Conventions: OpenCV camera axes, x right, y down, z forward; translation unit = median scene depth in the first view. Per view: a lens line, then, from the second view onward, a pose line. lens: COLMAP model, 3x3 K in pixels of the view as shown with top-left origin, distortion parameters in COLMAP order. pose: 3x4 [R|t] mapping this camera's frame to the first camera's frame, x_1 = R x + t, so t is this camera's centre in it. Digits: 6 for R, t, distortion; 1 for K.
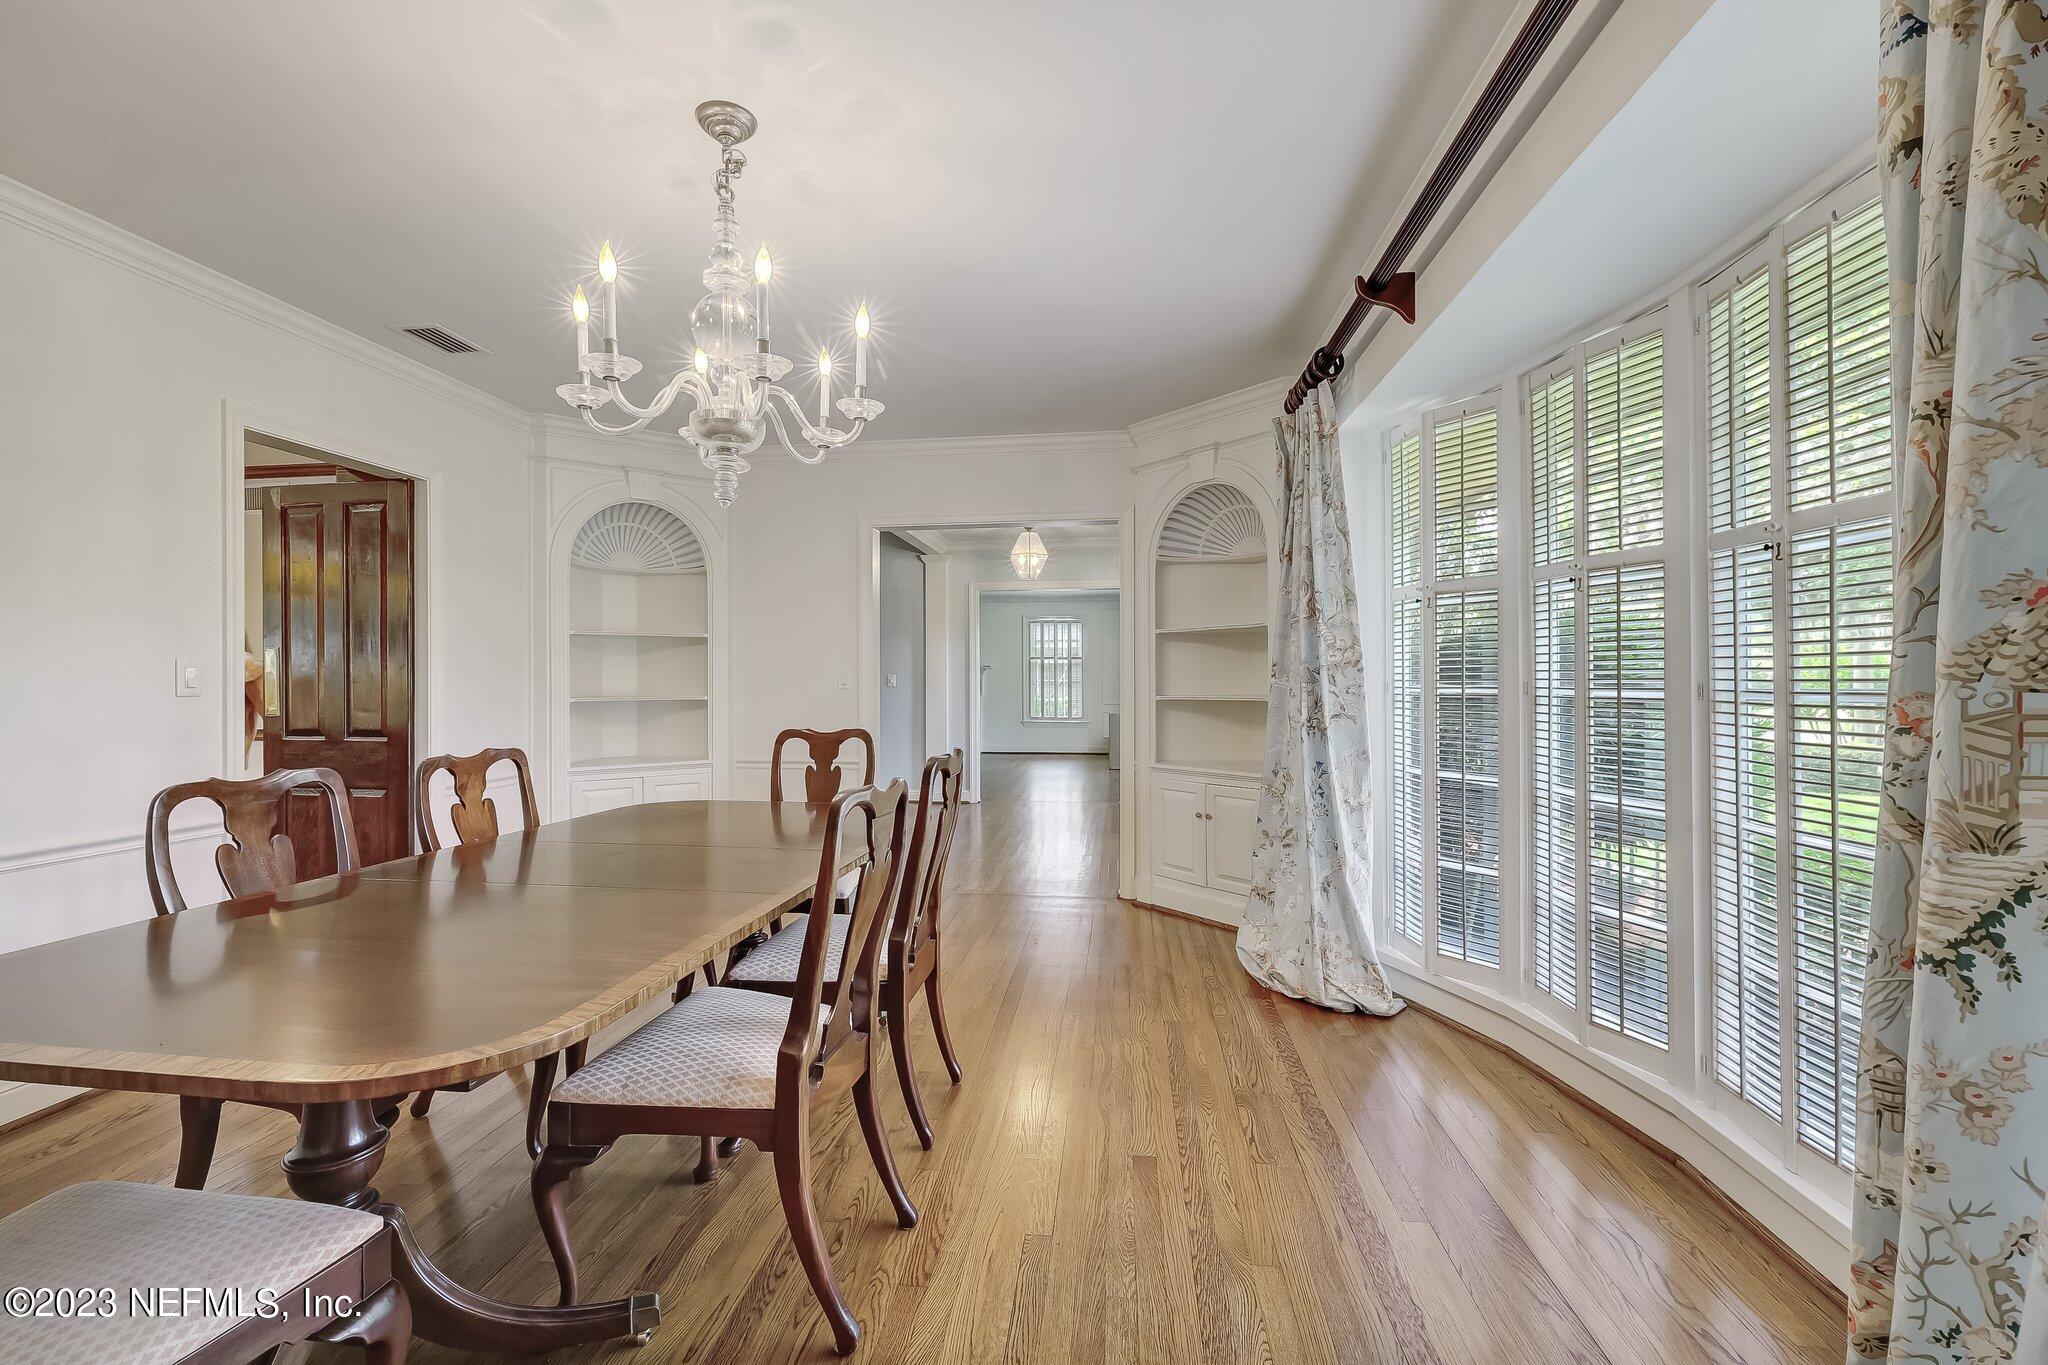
lens RADIAL K [[869.9, 0, 1009.5], [0, 869.9, 674.8], [0, 0, 1]] dist [0.004564, 0.000344]
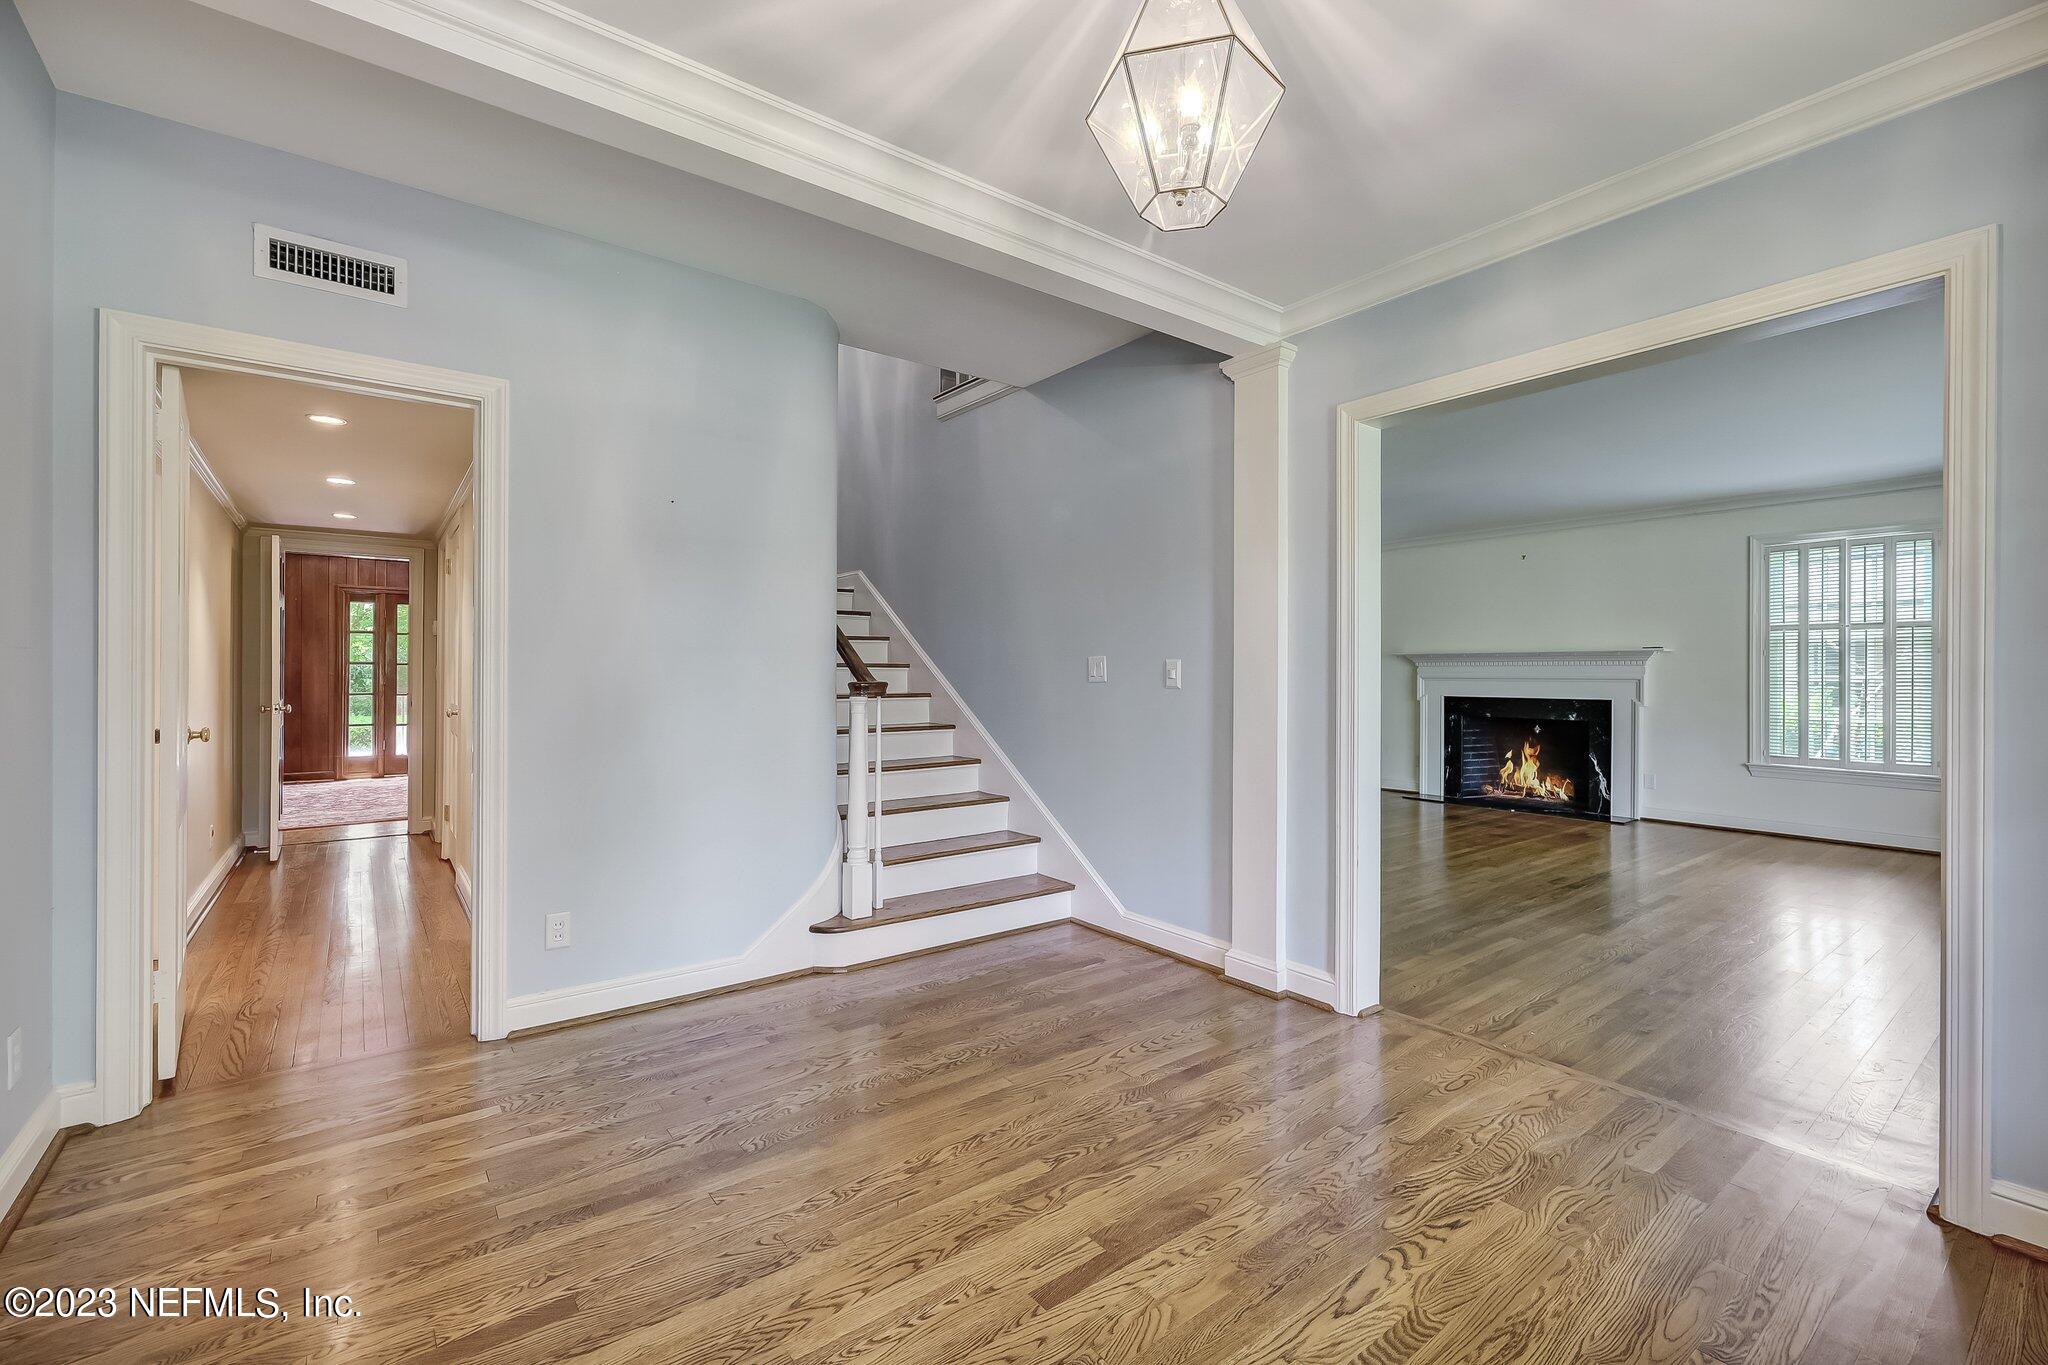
lens RADIAL K [[869.9, 0, 1005.9], [0, 869.9, 675.8], [0, 0, 1]] dist [0.004564, 0.000344]
pose [[0.702313, 0.000477, -0.711868, 0.070608], [0.001408, 0.999997, 0.002059, 0.004070], [0.711867, -0.002449, 0.702310, 0.372514]]
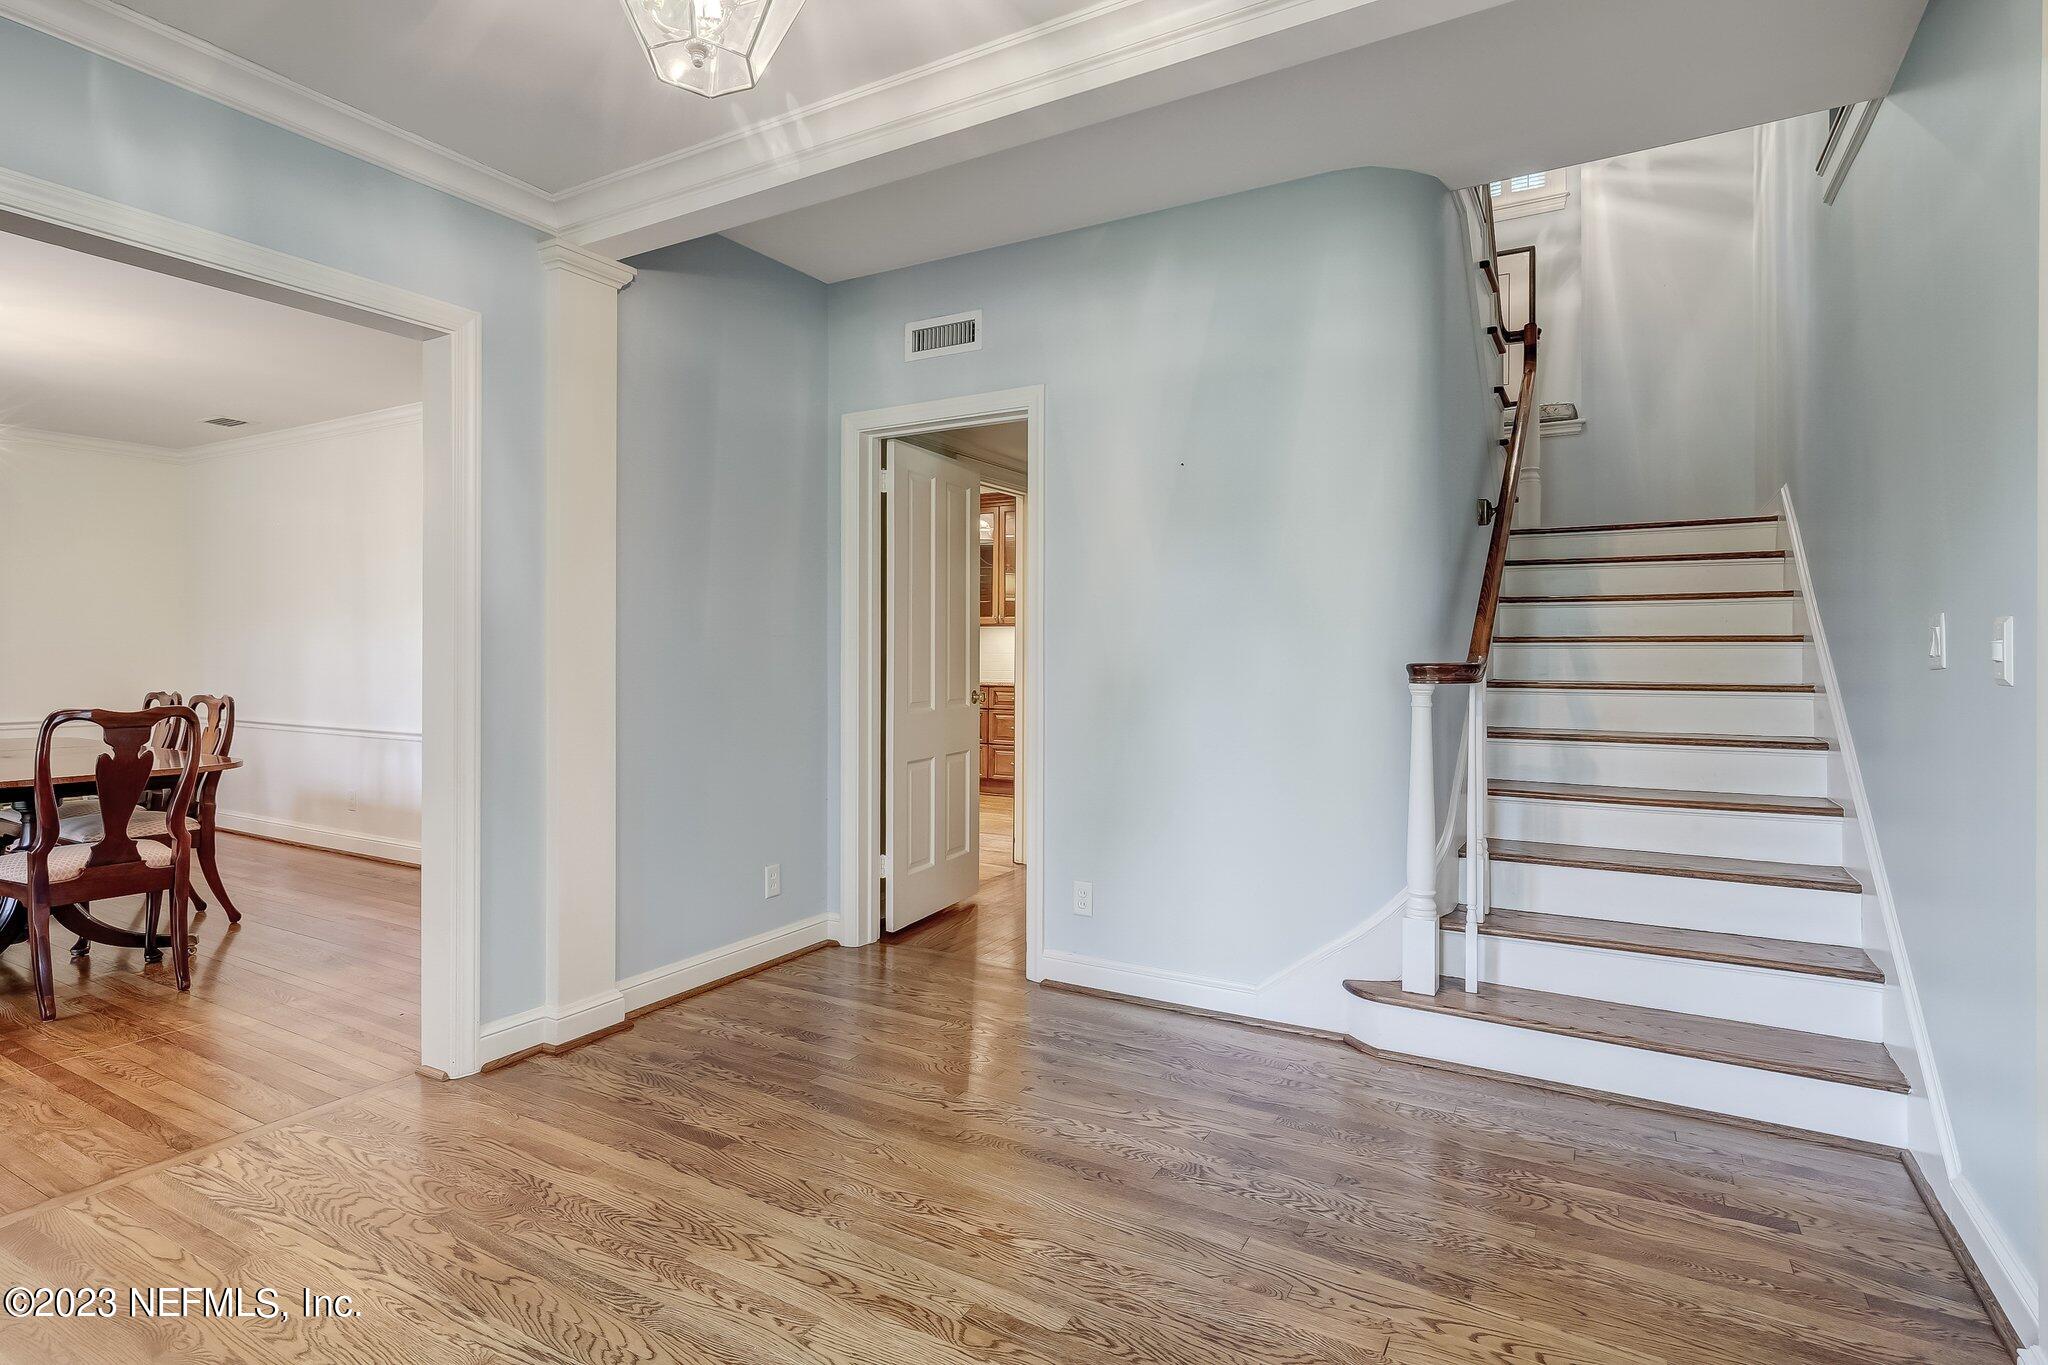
lens RADIAL K [[1034.8, 0, 1020.1], [0, 1034.8, 653.0], [0, 0, 1]] dist [0.004229, 0.001455]
pose [[-0.382010, 0.000709, -0.924158, 0.135838], [0.001551, 0.999999, 0.000127, 0.004147], [0.924157, -0.001385, -0.382011, 0.857523]]
